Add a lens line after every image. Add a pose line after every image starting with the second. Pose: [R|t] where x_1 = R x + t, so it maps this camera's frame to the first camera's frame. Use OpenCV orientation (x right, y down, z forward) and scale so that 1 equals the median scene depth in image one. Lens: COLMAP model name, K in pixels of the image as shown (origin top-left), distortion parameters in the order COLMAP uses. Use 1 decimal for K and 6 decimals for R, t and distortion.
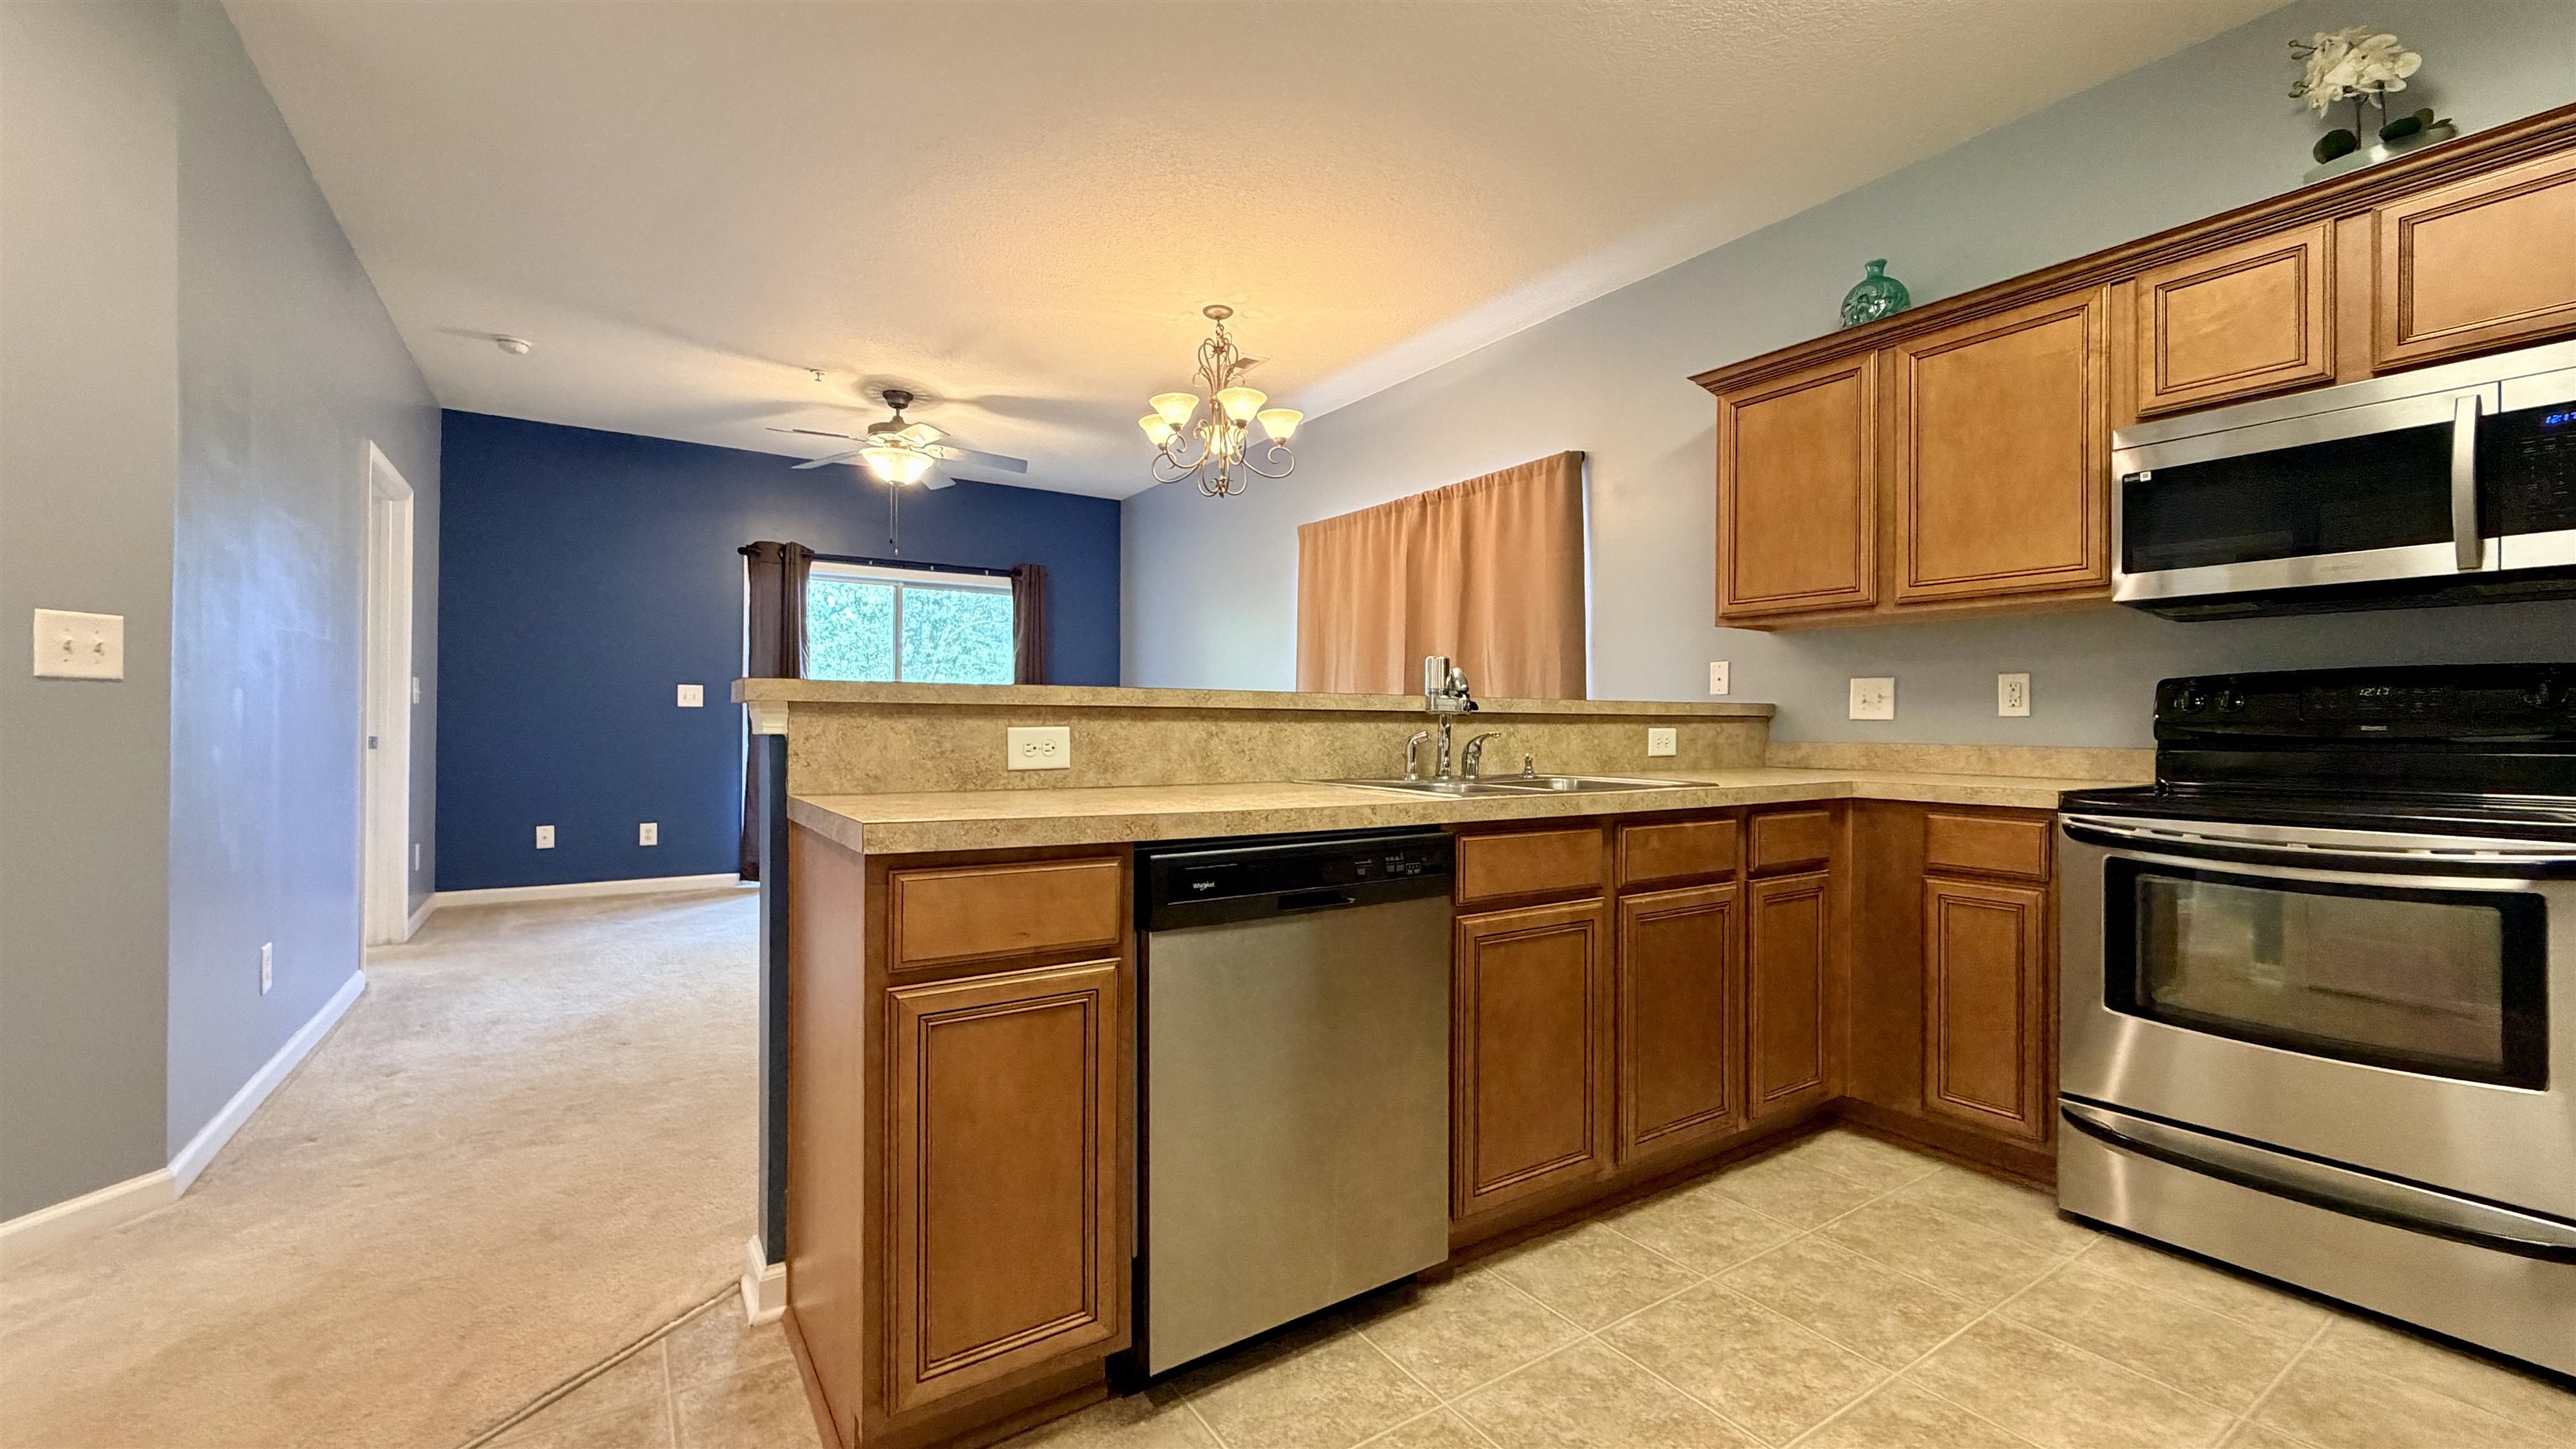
lens RADIAL K [[1040.4, 0, 1291.0], [0, 1040.4, 730.2], [0, 0, 1]] dist [0.000892, 0.000259]
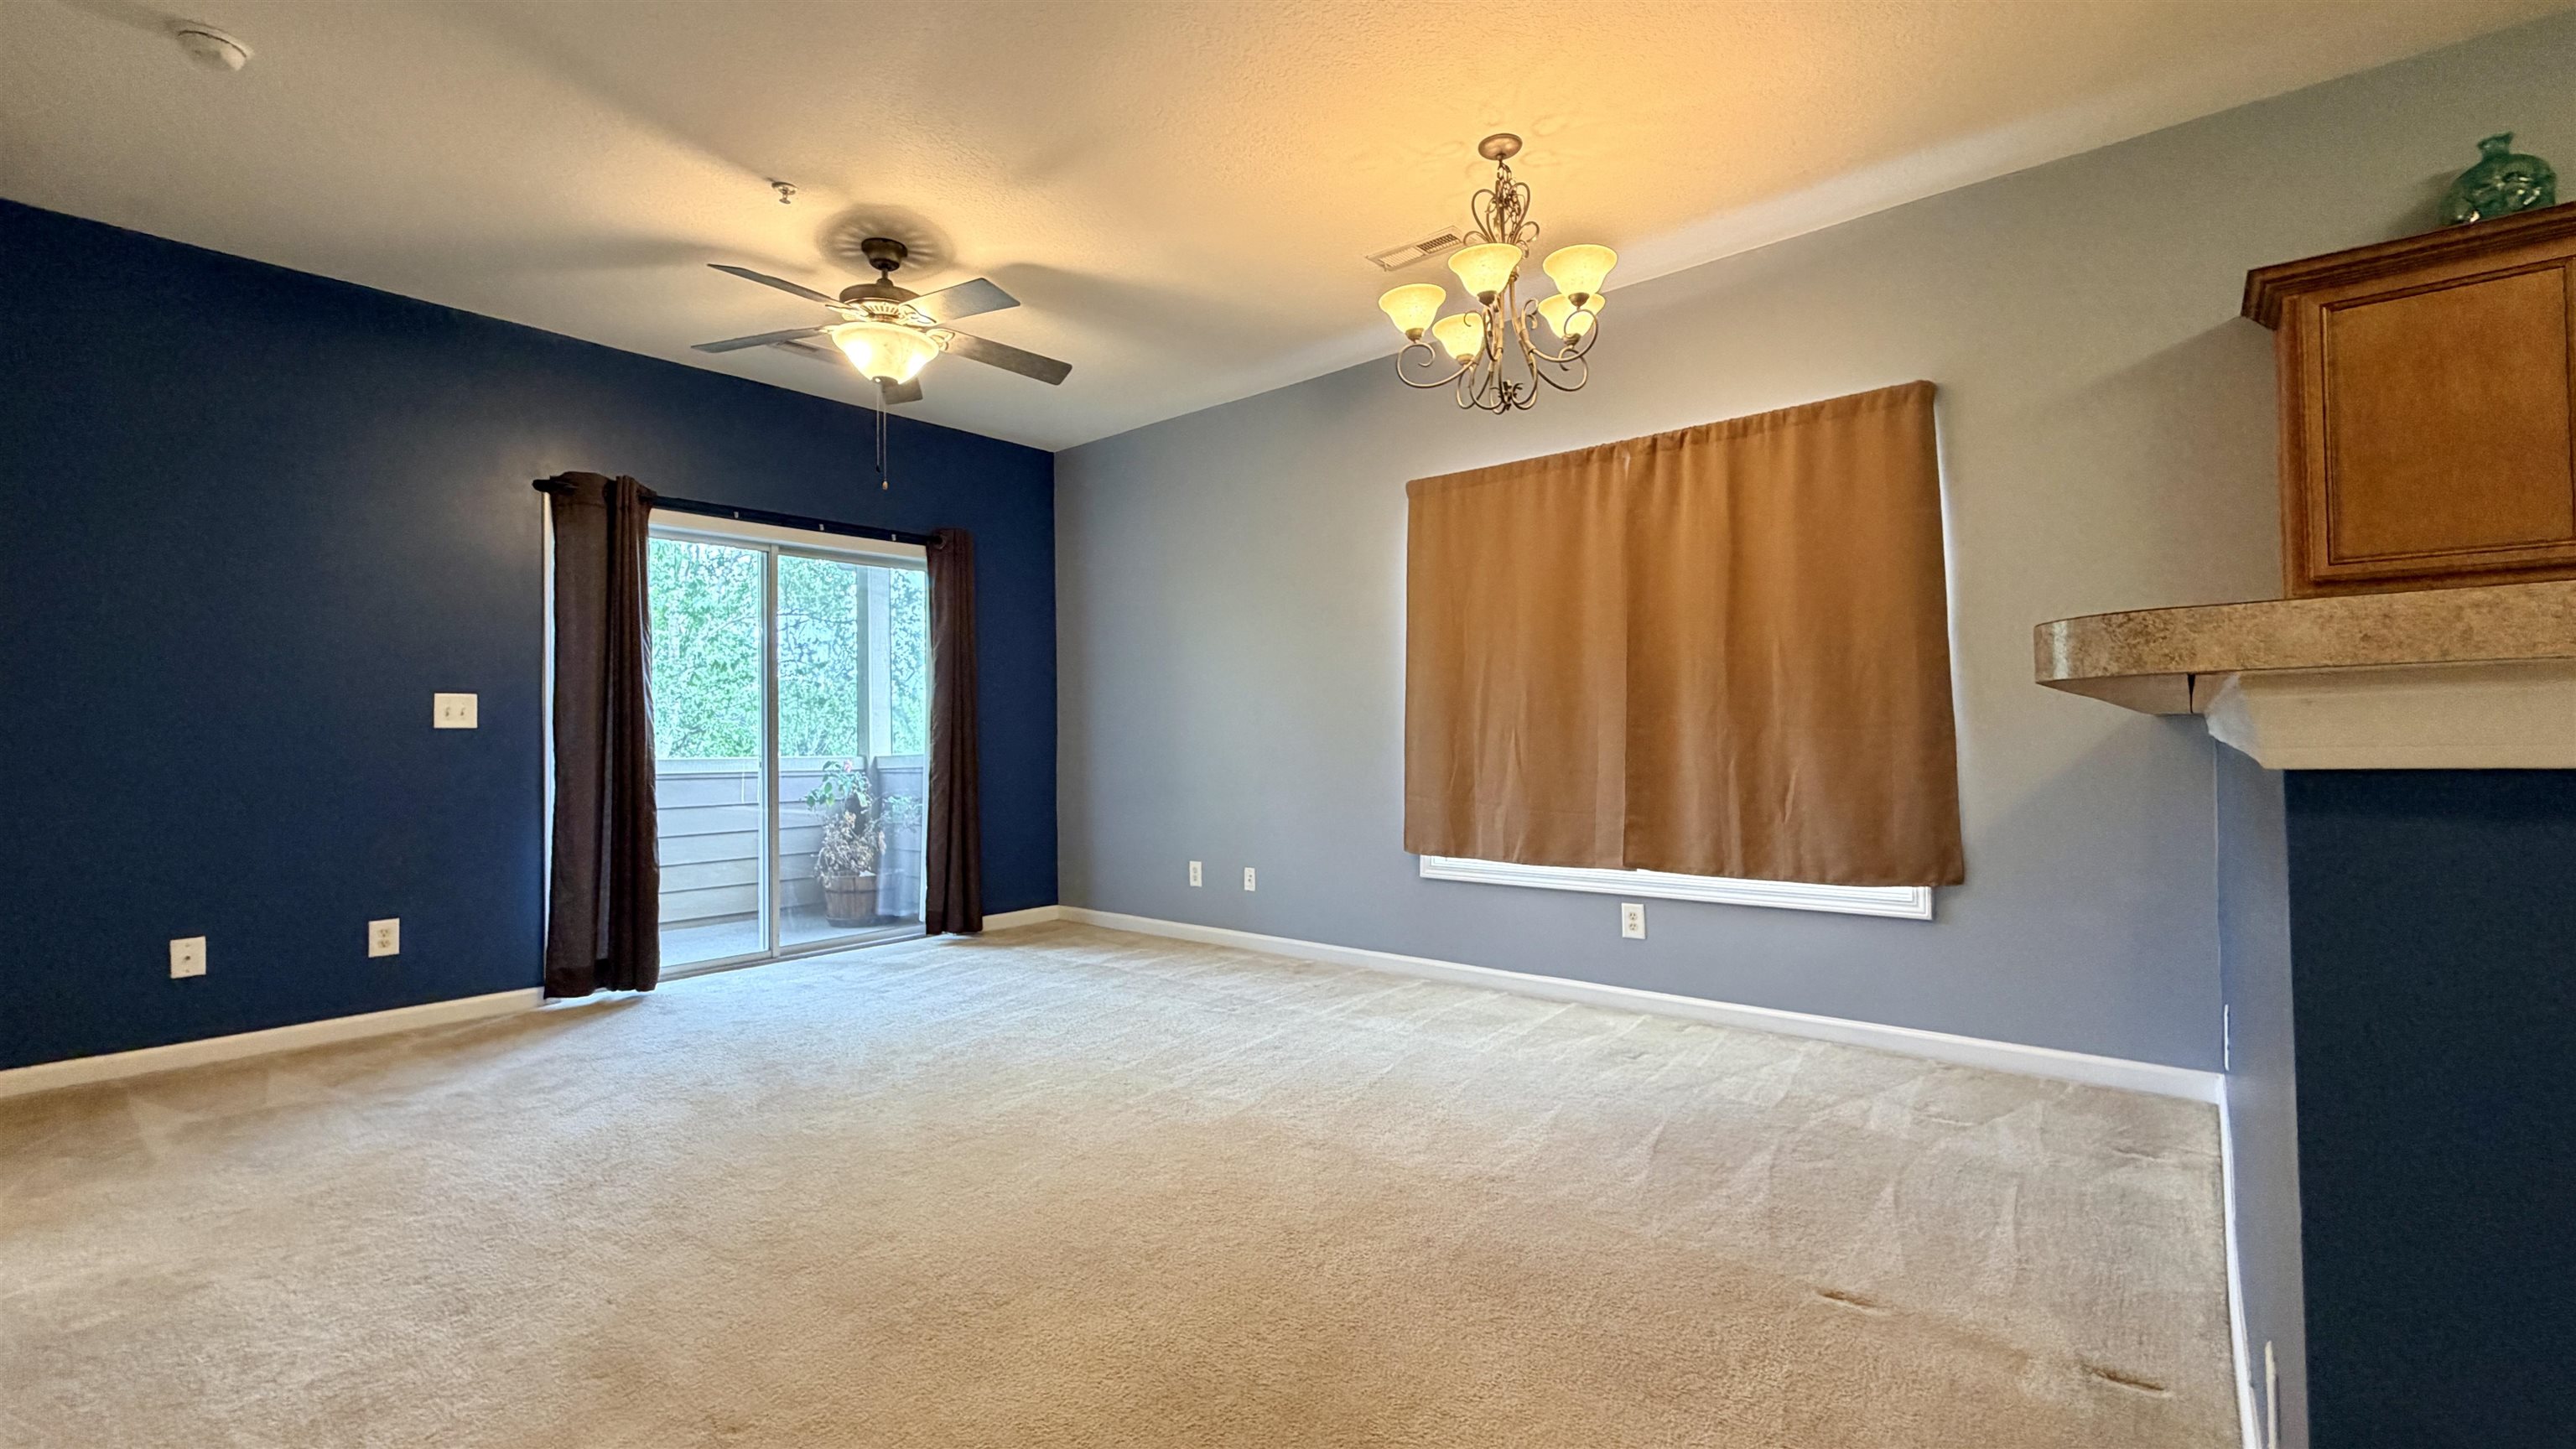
lens RADIAL K [[1040.4, 0, 1291.0], [0, 1040.4, 730.2], [0, 0, 1]] dist [0.000892, 0.000259]
pose [[0.955275, -0.021664, 0.294924, -0.336965], [0.023988, 0.999703, -0.004266, -0.007903], [-0.294744, 0.011150, 0.955511, 0.301302]]
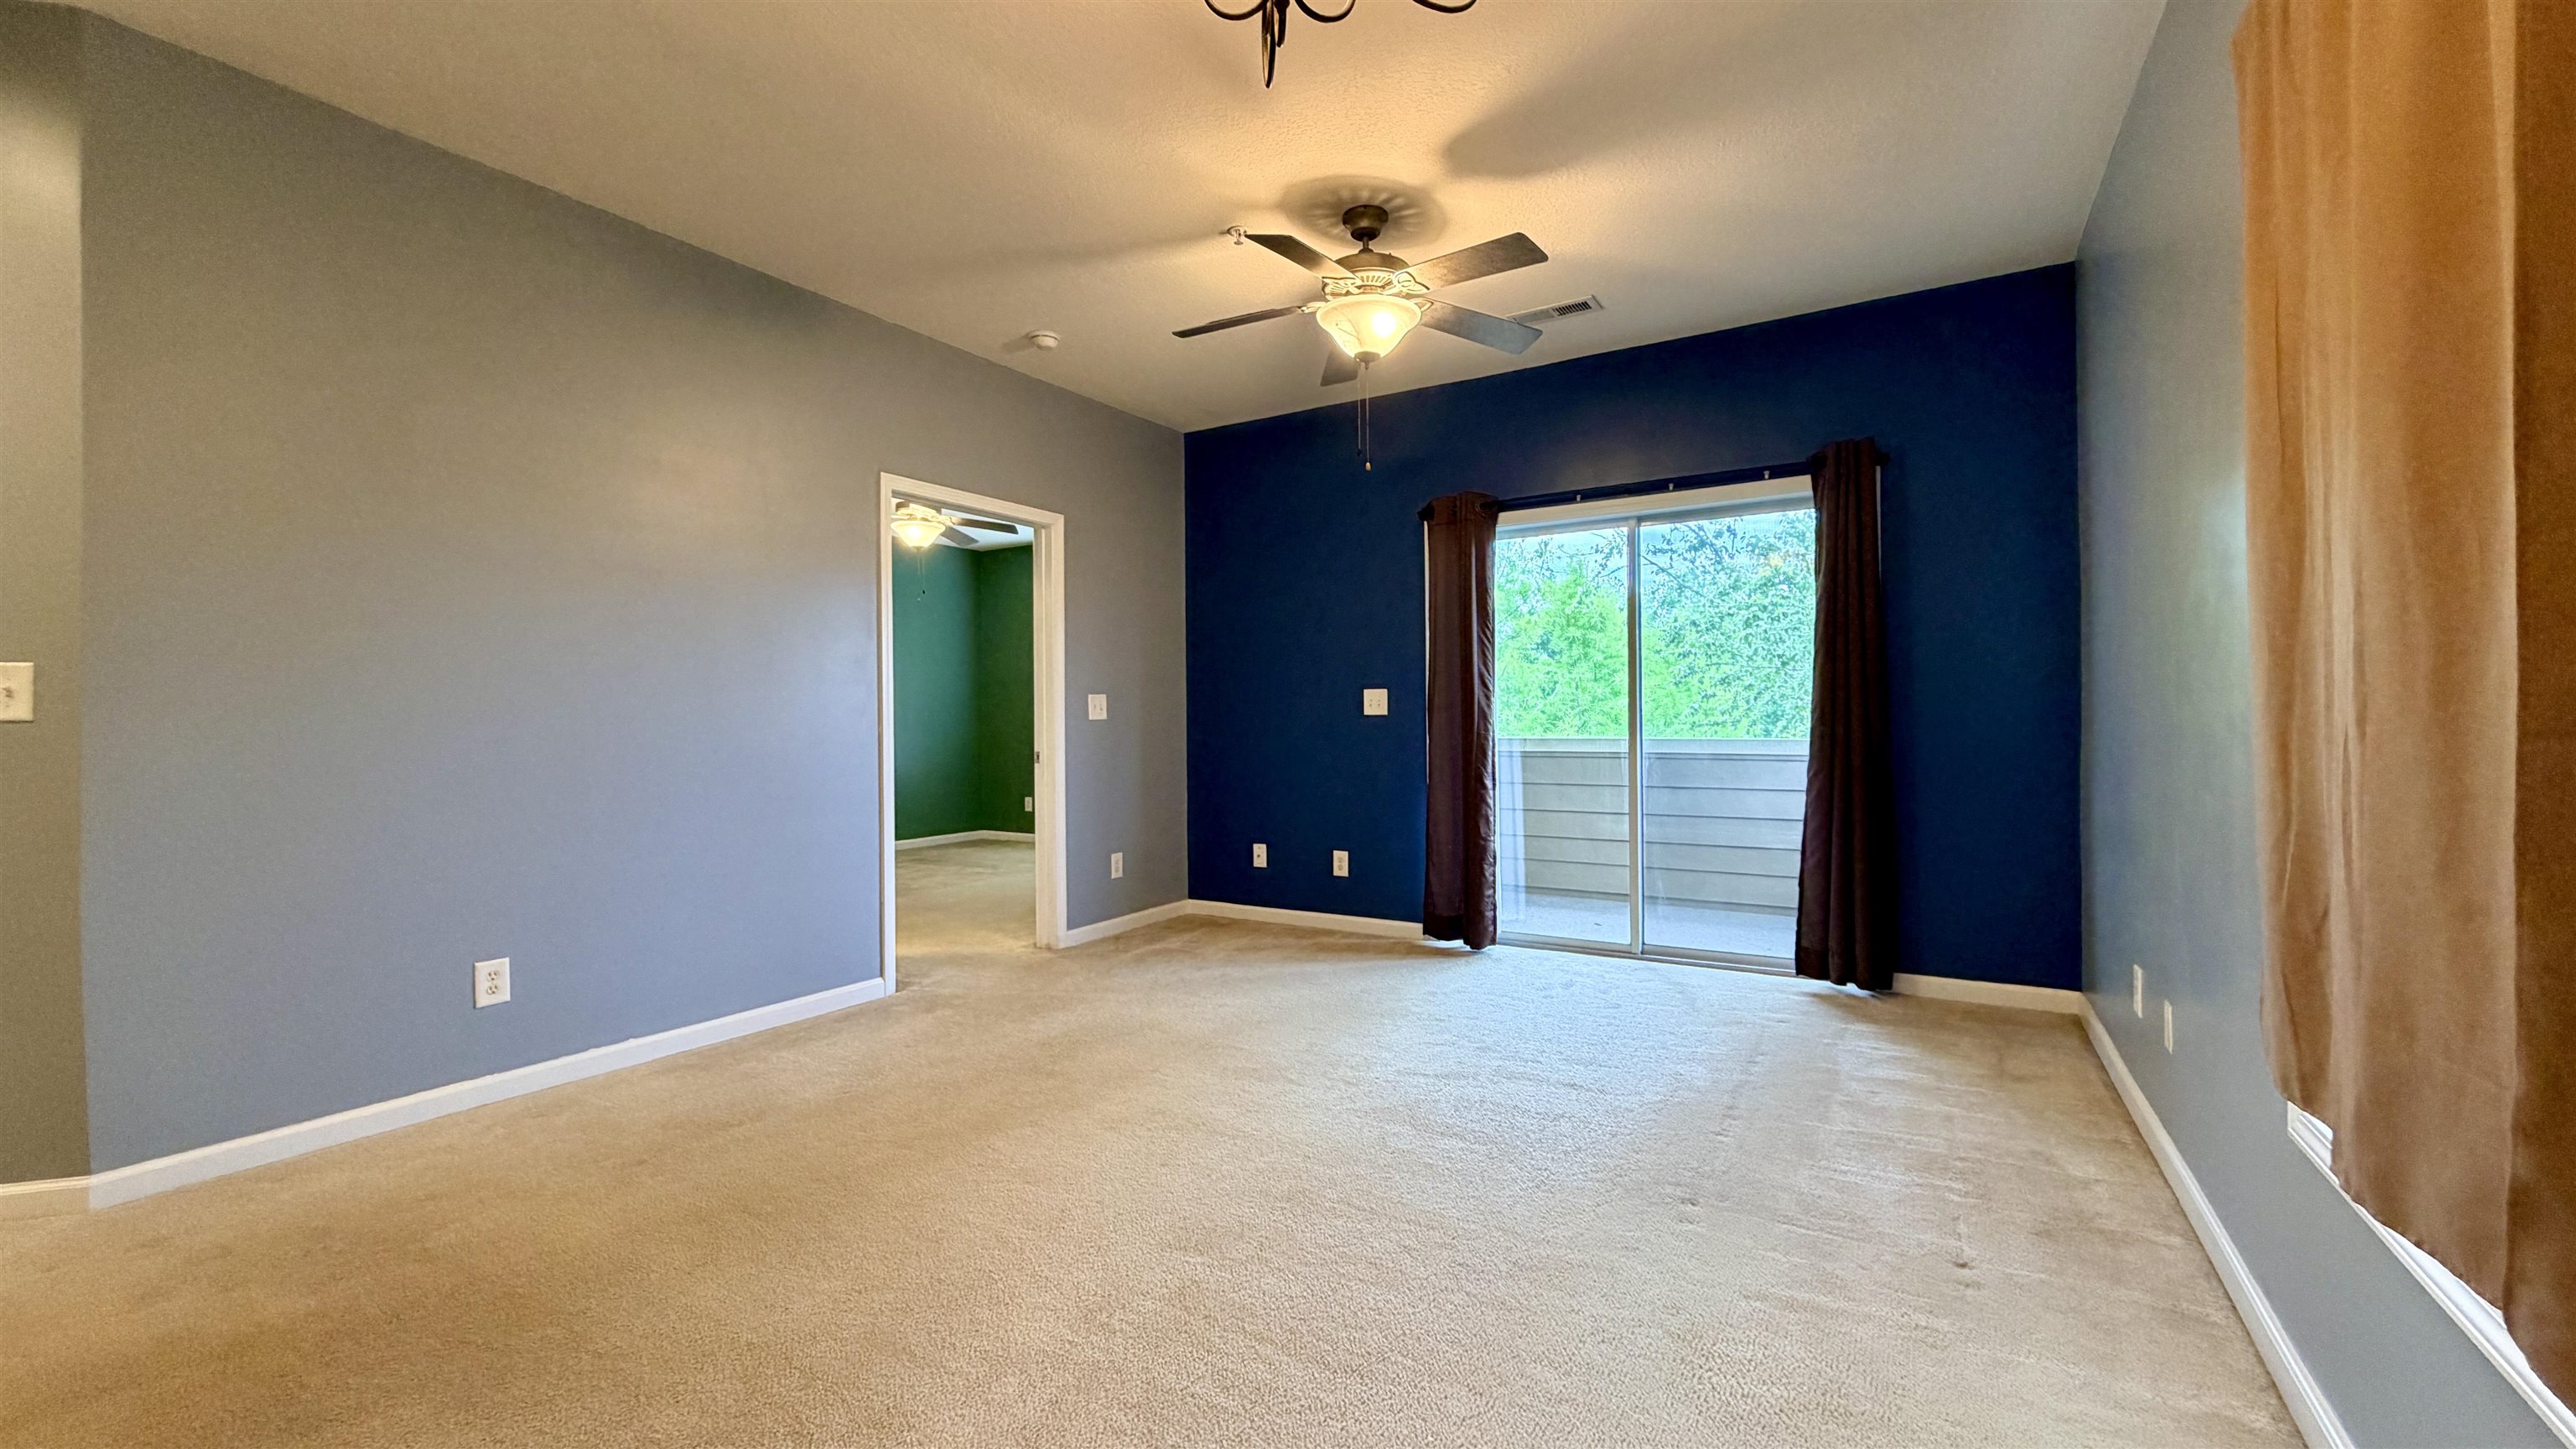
lens RADIAL K [[1040.4, 0, 1291.0], [0, 1040.4, 730.2], [0, 0, 1]] dist [0.000892, 0.000259]
pose [[0.439365, -0.011388, -0.898236, 0.168747], [0.010577, 0.999916, -0.007504, -0.005861], [0.898246, -0.006204, 0.439449, 0.687349]]
